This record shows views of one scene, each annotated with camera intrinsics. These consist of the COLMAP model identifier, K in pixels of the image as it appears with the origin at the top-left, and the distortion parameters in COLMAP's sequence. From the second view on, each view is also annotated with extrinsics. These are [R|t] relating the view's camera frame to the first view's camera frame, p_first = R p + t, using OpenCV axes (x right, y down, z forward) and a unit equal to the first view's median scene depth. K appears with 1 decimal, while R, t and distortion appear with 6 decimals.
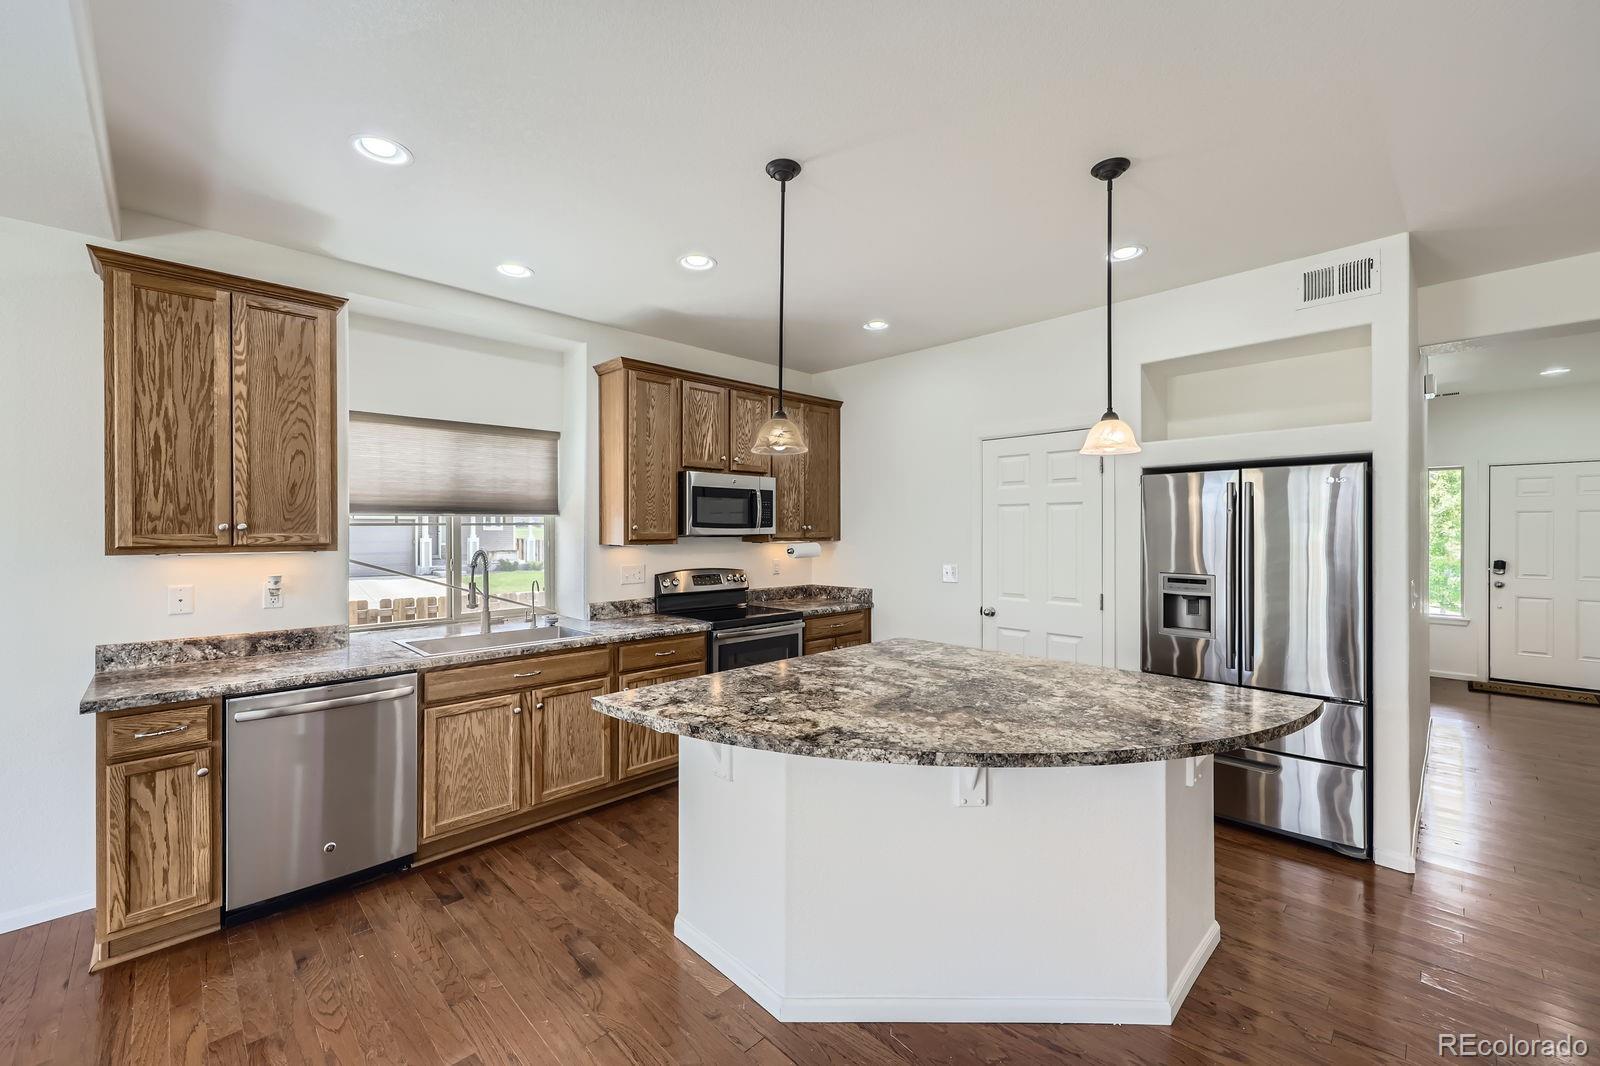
lens RADIAL K [[643.0, 0, 798.2], [0, 643.0, 529.5], [0, 0, 1]] dist [0.002115, -0.000106]
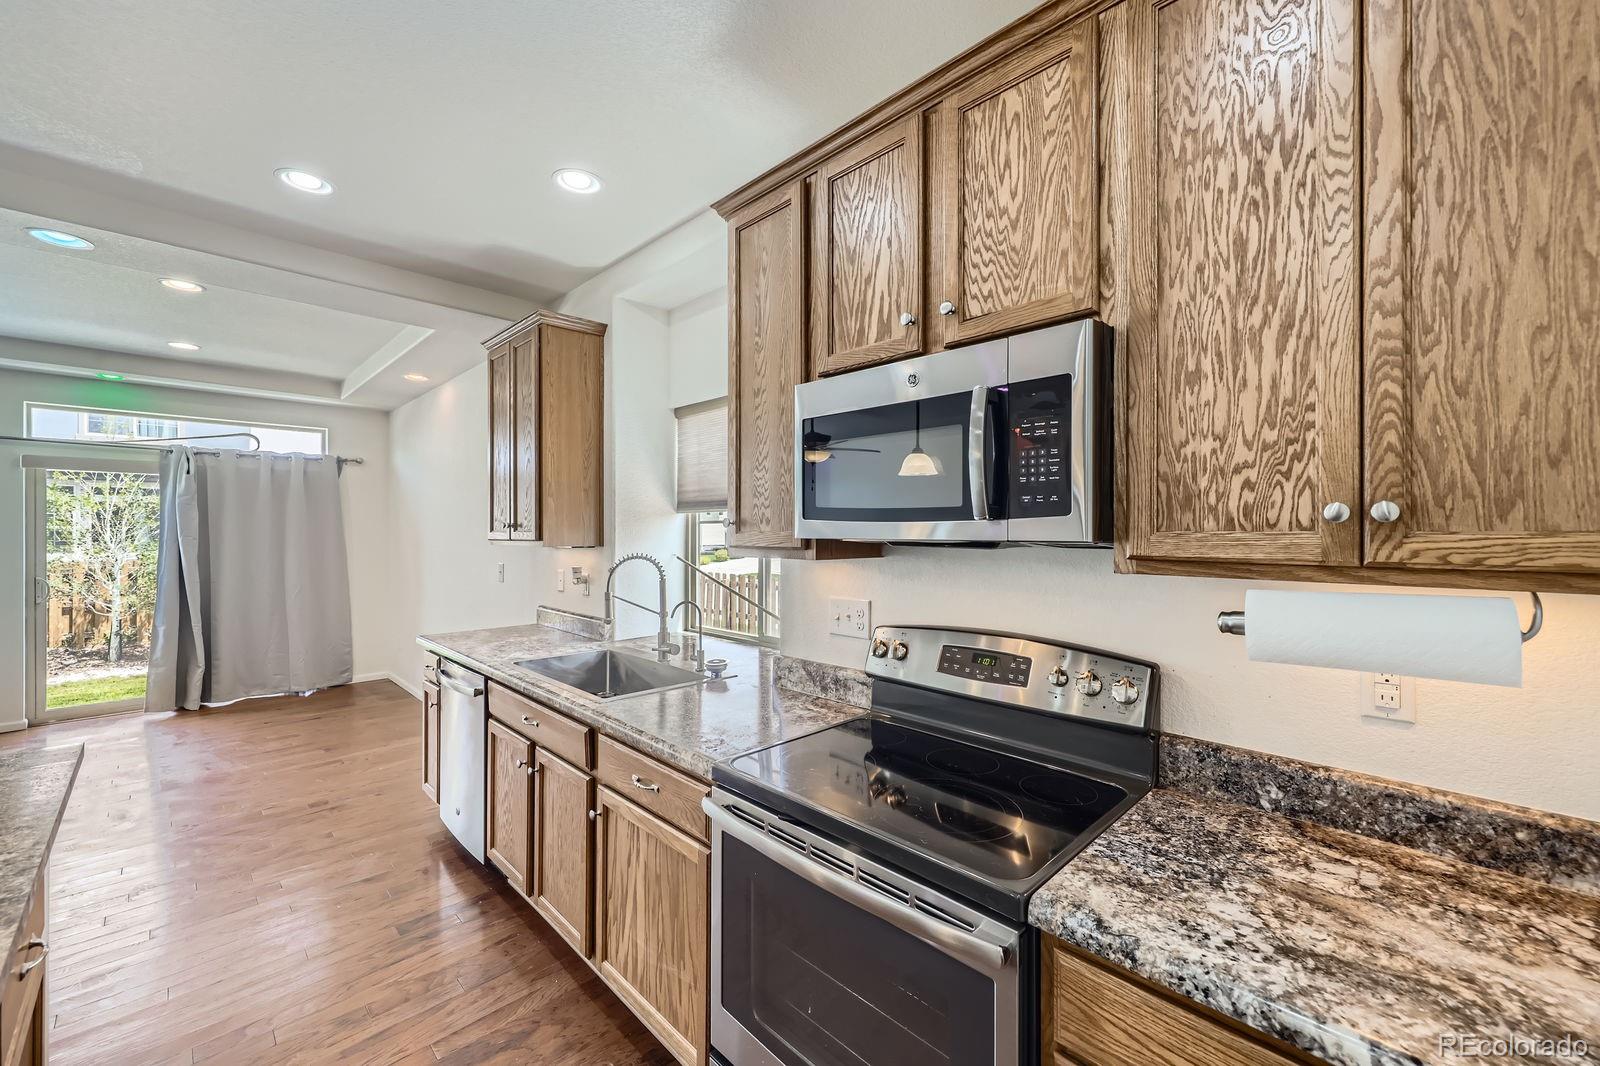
lens RADIAL K [[643.0, 0, 798.2], [0, 643.0, 529.5], [0, 0, 1]] dist [0.002115, -0.000106]
pose [[-0.004279, -0.000019, -0.999991, 0.271215], [-0.001247, 0.999999, -0.000014, 0.002658], [0.999990, 0.001247, -0.004279, 1.107169]]
